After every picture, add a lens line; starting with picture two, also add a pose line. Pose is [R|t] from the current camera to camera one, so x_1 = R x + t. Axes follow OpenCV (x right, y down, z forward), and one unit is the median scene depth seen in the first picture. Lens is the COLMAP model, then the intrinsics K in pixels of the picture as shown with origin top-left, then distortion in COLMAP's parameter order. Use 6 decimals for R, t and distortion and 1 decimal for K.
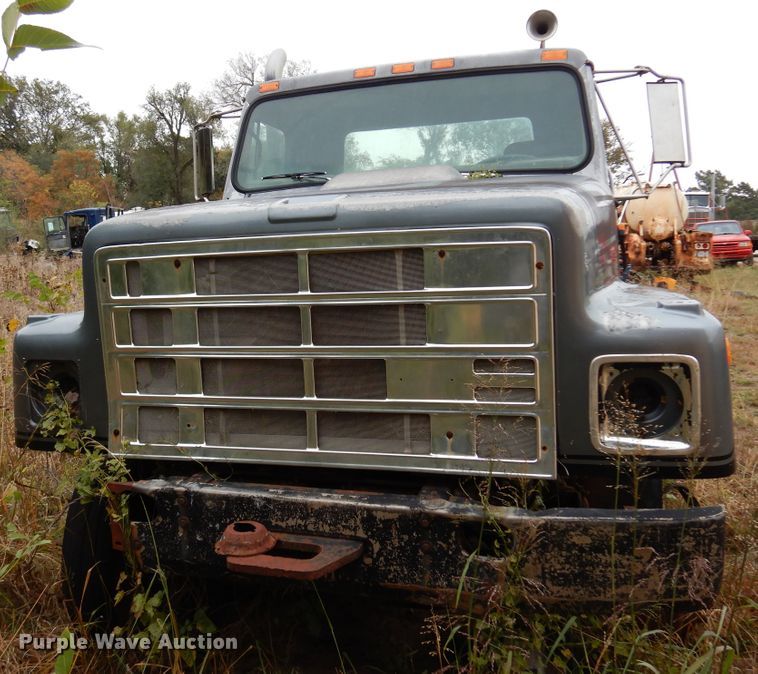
lens RADIAL K [[720.0, 0, 379.0], [0, 720.0, 337.0], [0, 0, 1]] dist [0.020433, 0.010781]
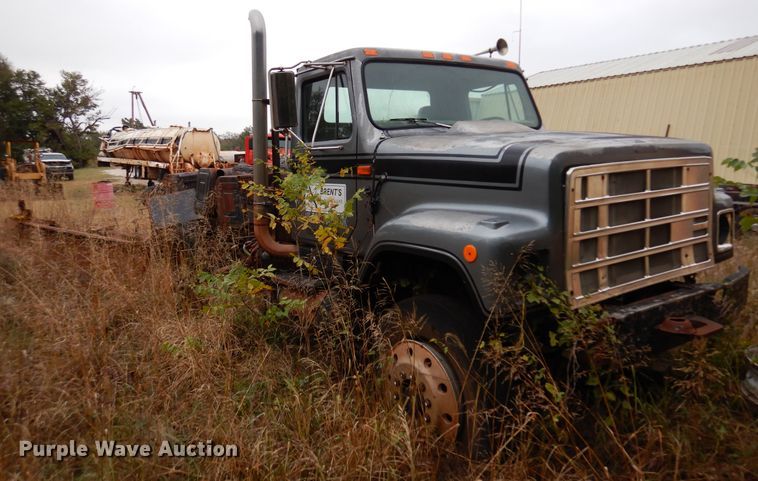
lens RADIAL K [[510.0, 0, 379.0], [0, 510.0, 240.5], [0, 0, 1]] dist [0.017072, 0.002015]
pose [[0.621734, -0.110743, 0.775360, -1.527900], [0.105889, 0.992750, 0.056883, -0.082388], [-0.776038, 0.046735, 0.628953, 0.699008]]
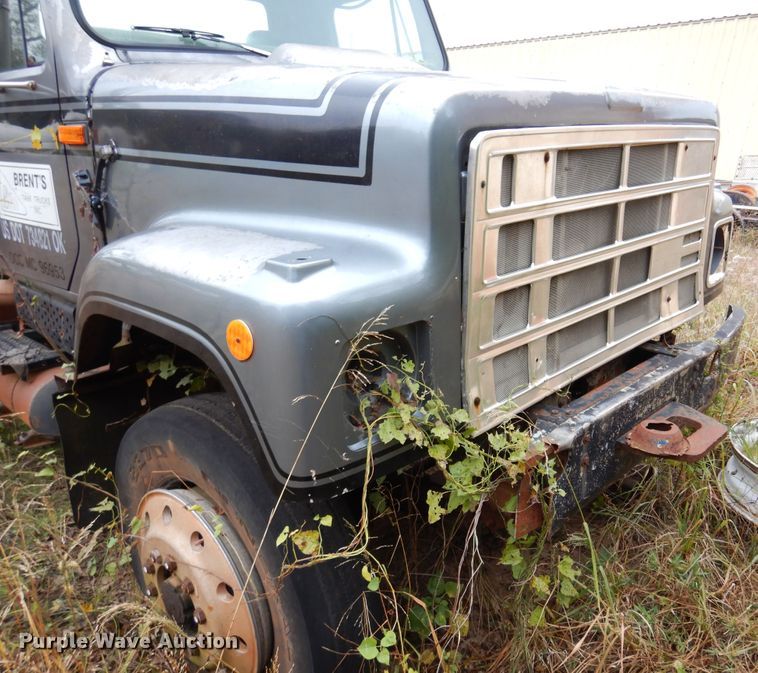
lens RADIAL K [[611.2, 0, 377.2], [0, 611.2, 349.3], [0, 0, 1]] dist [0.005306, 0.005653]
pose [[0.484306, -0.260753, 0.835138, -0.990549], [0.098495, 0.964735, 0.244099, -0.084265], [-0.869337, -0.035961, 0.492910, 0.854026]]
